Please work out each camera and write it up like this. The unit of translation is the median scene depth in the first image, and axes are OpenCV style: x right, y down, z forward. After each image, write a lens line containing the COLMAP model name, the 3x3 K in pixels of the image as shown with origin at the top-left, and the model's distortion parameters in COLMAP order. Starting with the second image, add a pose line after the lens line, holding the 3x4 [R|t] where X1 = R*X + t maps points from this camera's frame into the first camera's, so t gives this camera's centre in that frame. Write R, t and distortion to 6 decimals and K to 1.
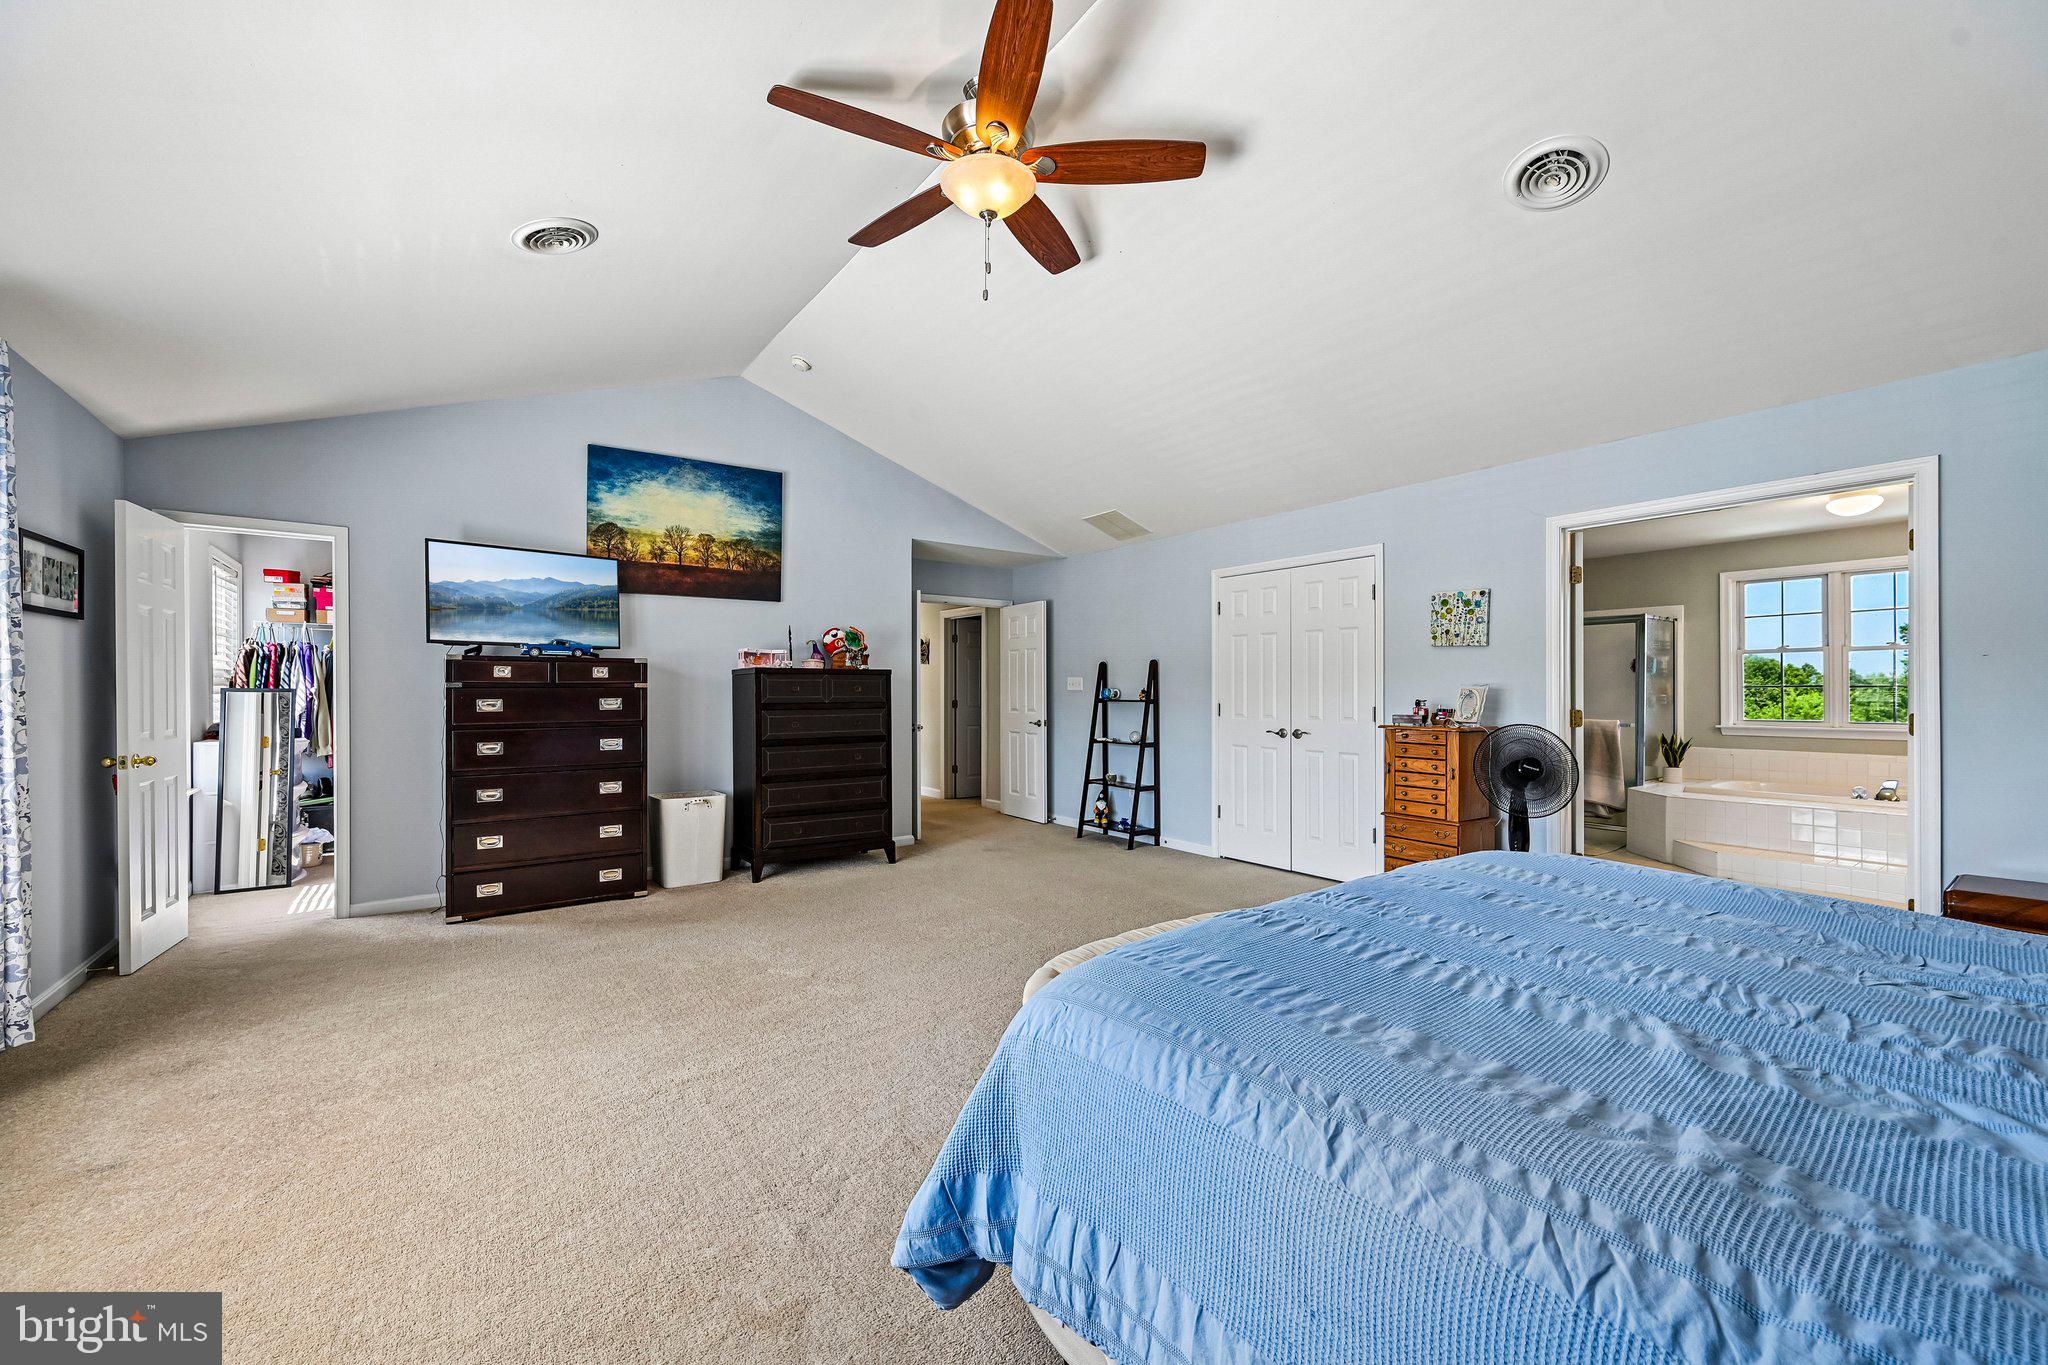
lens RADIAL K [[805.2, 0, 1033.5], [0, 805.2, 693.1], [0, 0, 1]] dist [0.000699, -0.000084]
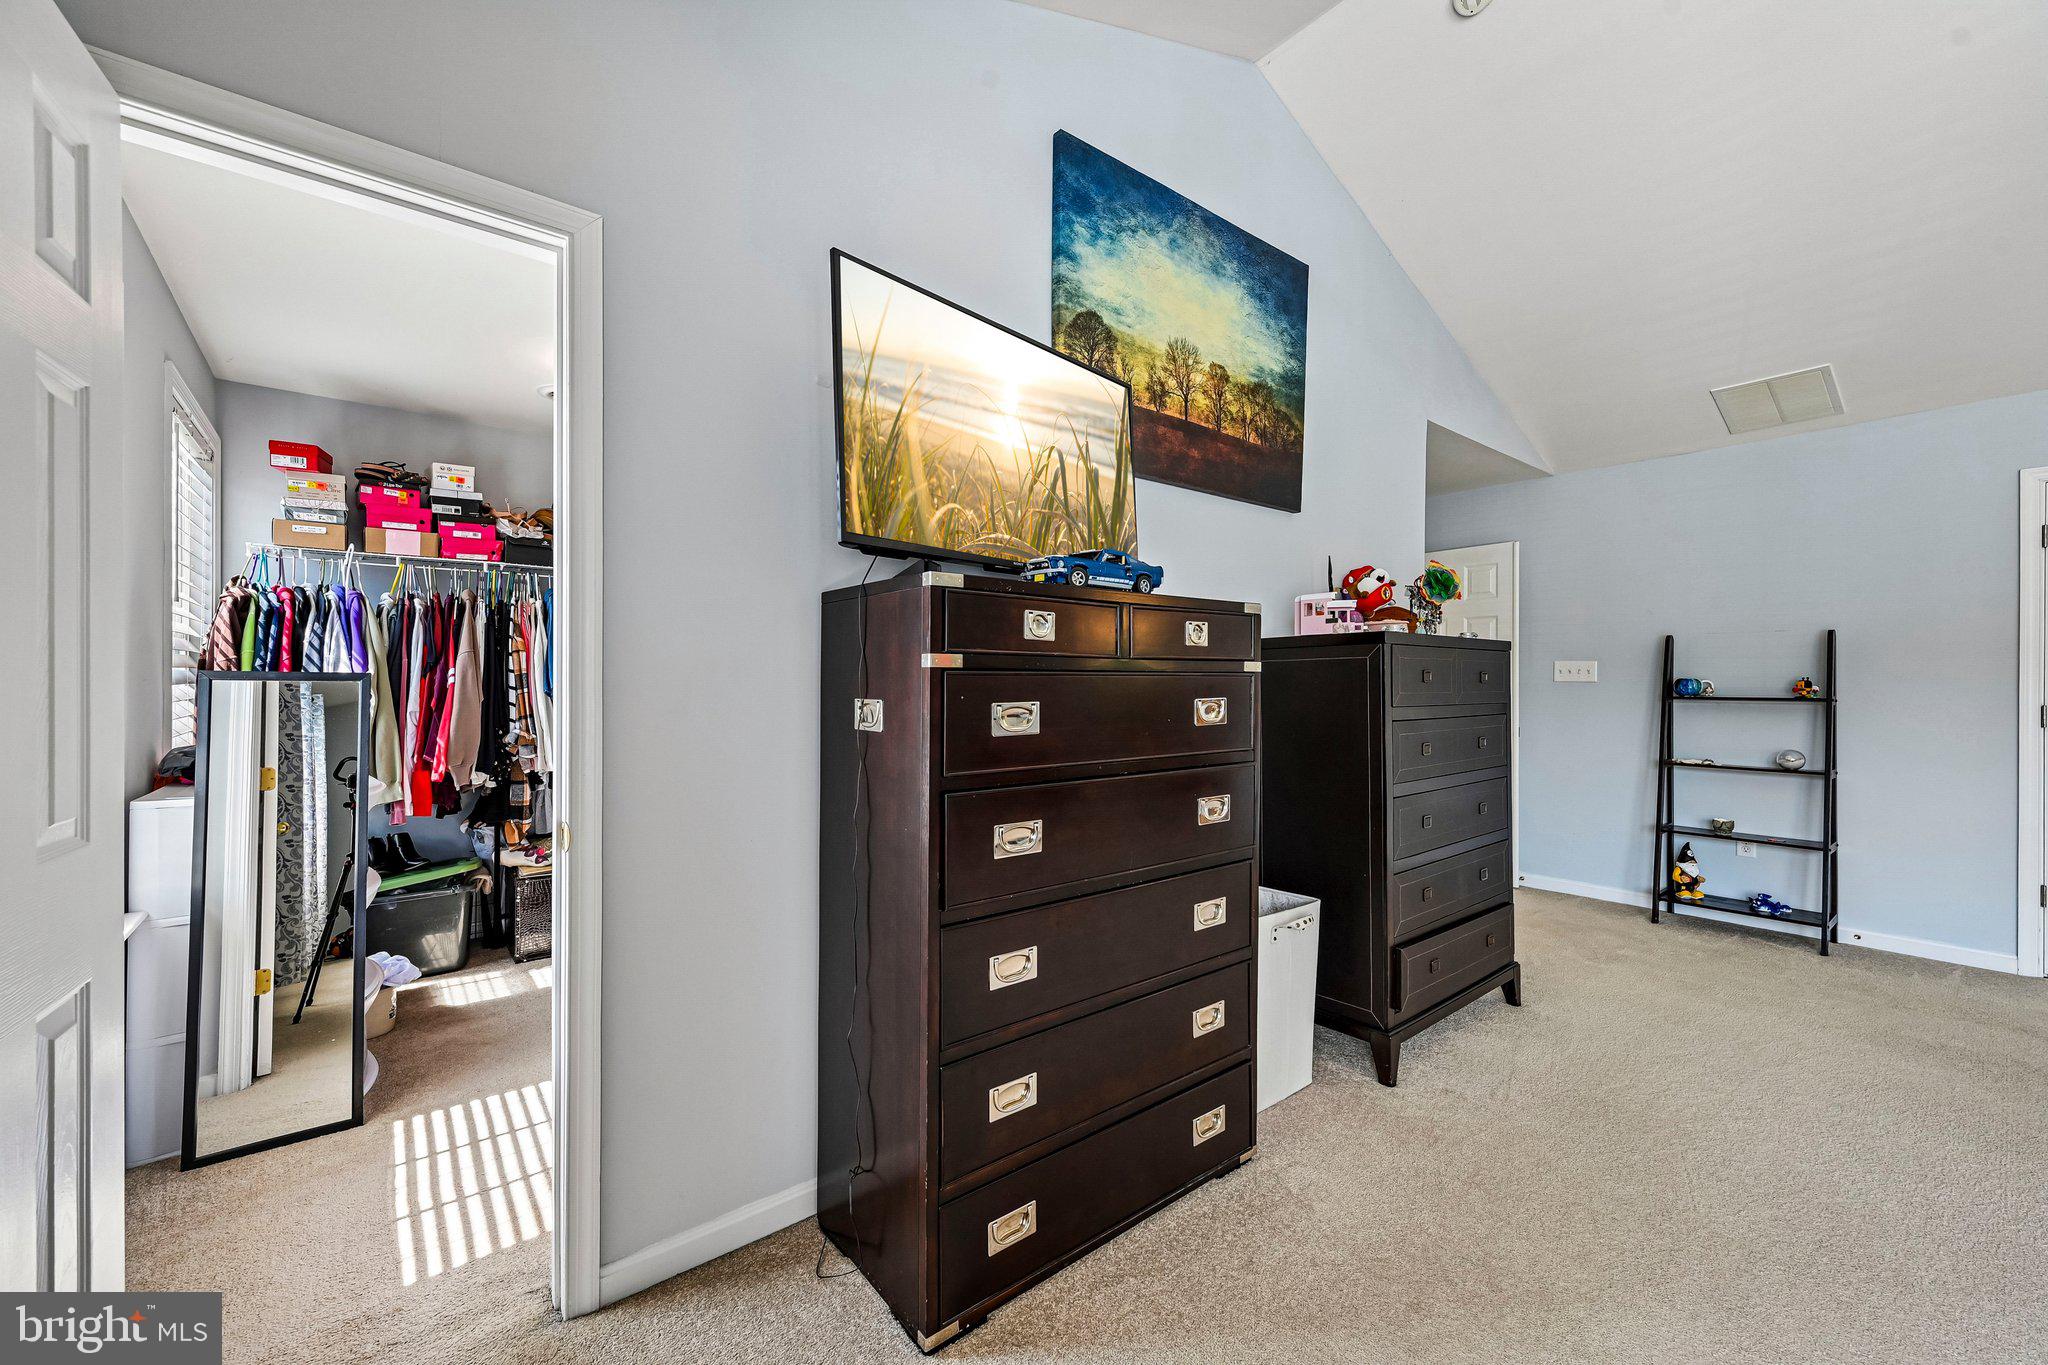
lens RADIAL K [[810.2, 0, 1042.2], [0, 810.2, 687.0], [0, 0, 1]] dist [0.002548, 0.000195]
pose [[0.998723, 0.001951, 0.050484, -0.537324], [-0.002050, 0.999996, 0.001905, 0.000426], [-0.050480, -0.002006, 0.998723, 0.504294]]
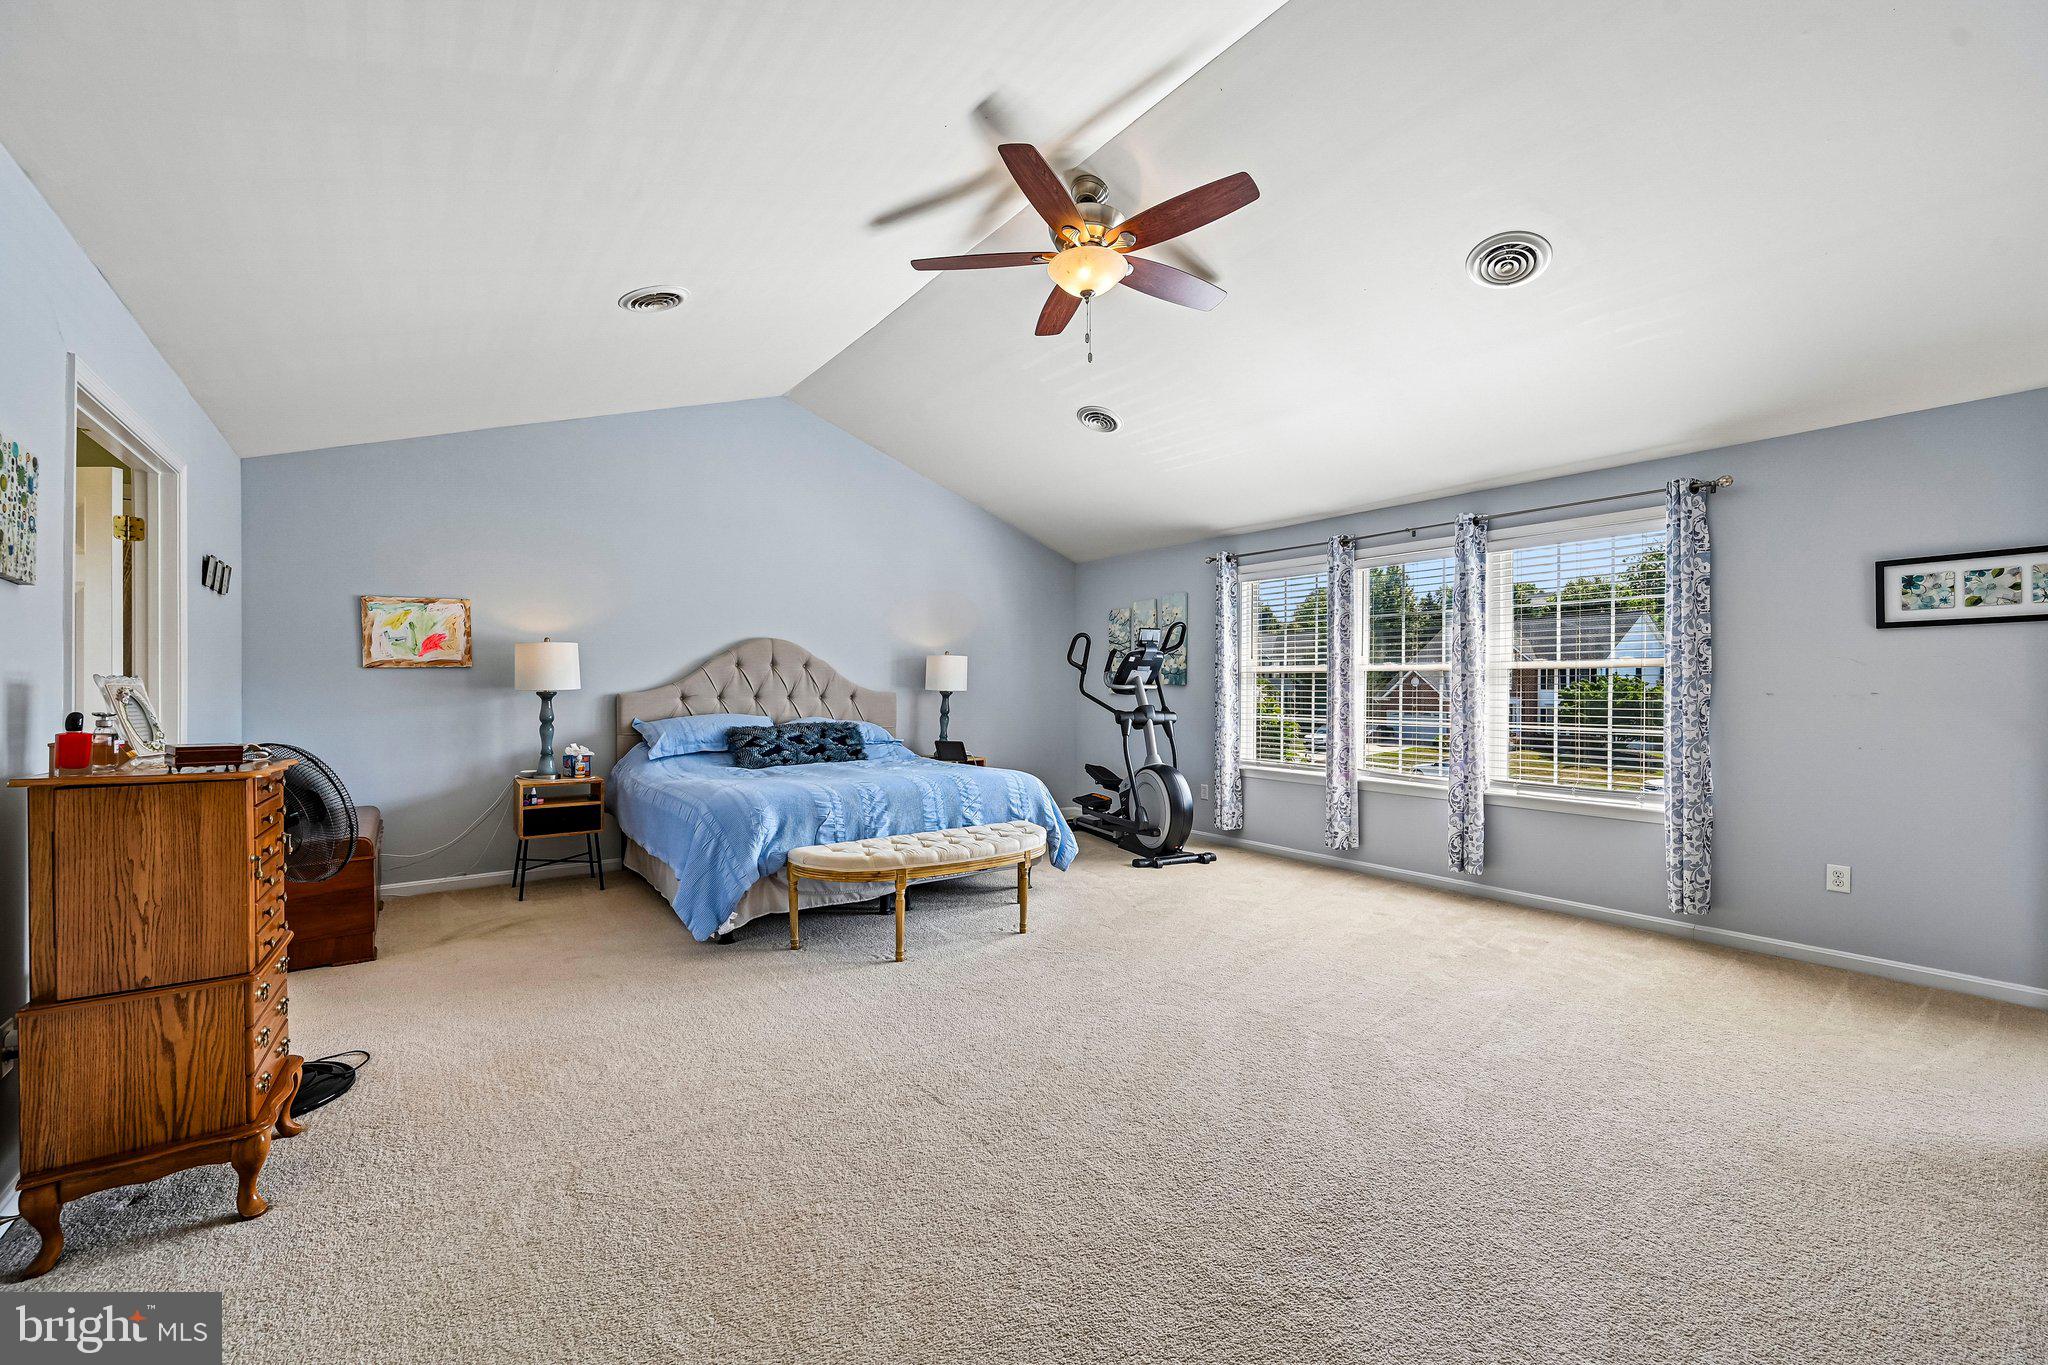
lens RADIAL K [[802.7, 0, 1032.7], [0, 802.7, 681.0], [0, 0, 1]] dist [-0.000122, -0.000091]
pose [[-0.999895, -0.003790, -0.013967, 0.021397], [-0.003683, 0.999964, -0.007690, -0.004092], [0.013996, -0.007637, -0.999873, 1.161735]]
